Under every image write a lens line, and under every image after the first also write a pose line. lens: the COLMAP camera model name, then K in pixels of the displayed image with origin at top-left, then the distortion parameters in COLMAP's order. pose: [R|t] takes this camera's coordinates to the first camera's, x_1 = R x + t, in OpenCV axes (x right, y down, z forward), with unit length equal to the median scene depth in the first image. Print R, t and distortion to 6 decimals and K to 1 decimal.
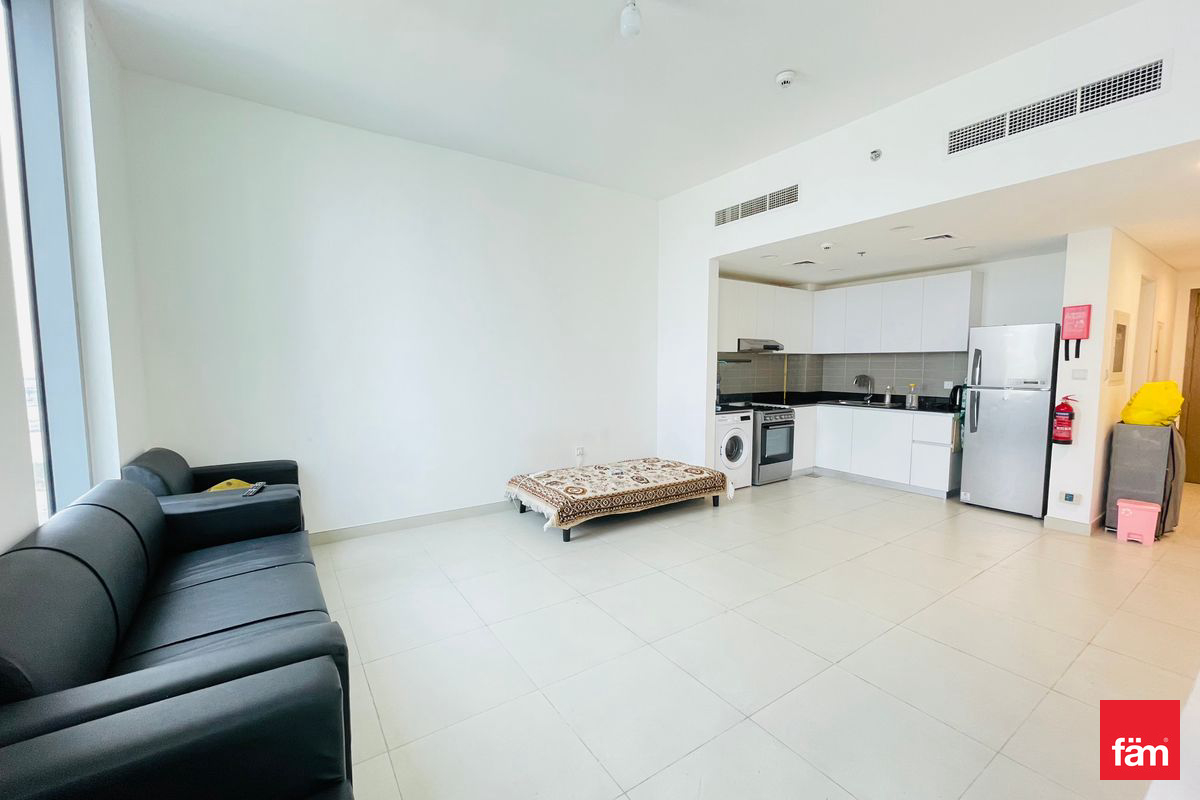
lens RADIAL K [[482.3, 0, 595.1], [0, 482.3, 403.0], [0, 0, 1]] dist [0.000090, 0.000337]
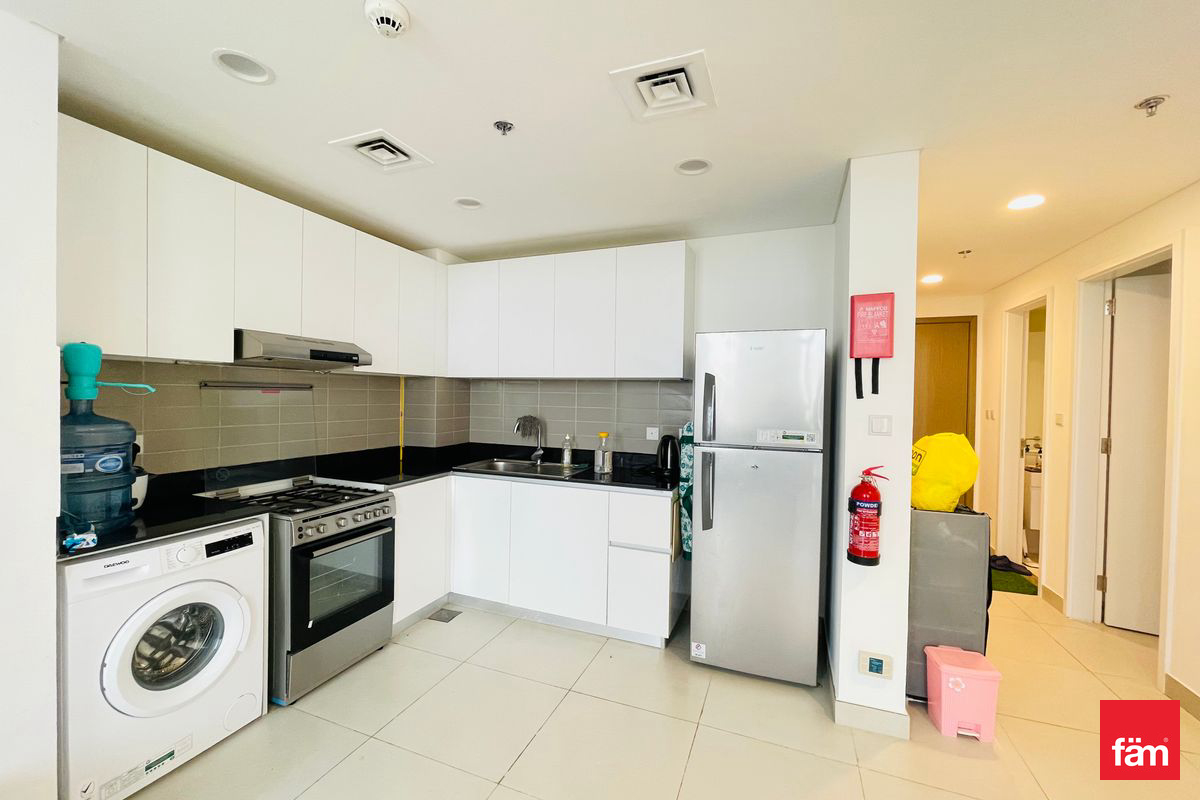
lens RADIAL K [[482.3, 0, 595.1], [0, 482.3, 403.0], [0, 0, 1]] dist [0.000090, 0.000337]
pose [[0.823179, 0.003998, 0.567768, 0.322970], [0.028184, 0.998455, -0.047893, -0.047749], [-0.567083, 0.055426, 0.821794, 0.530859]]
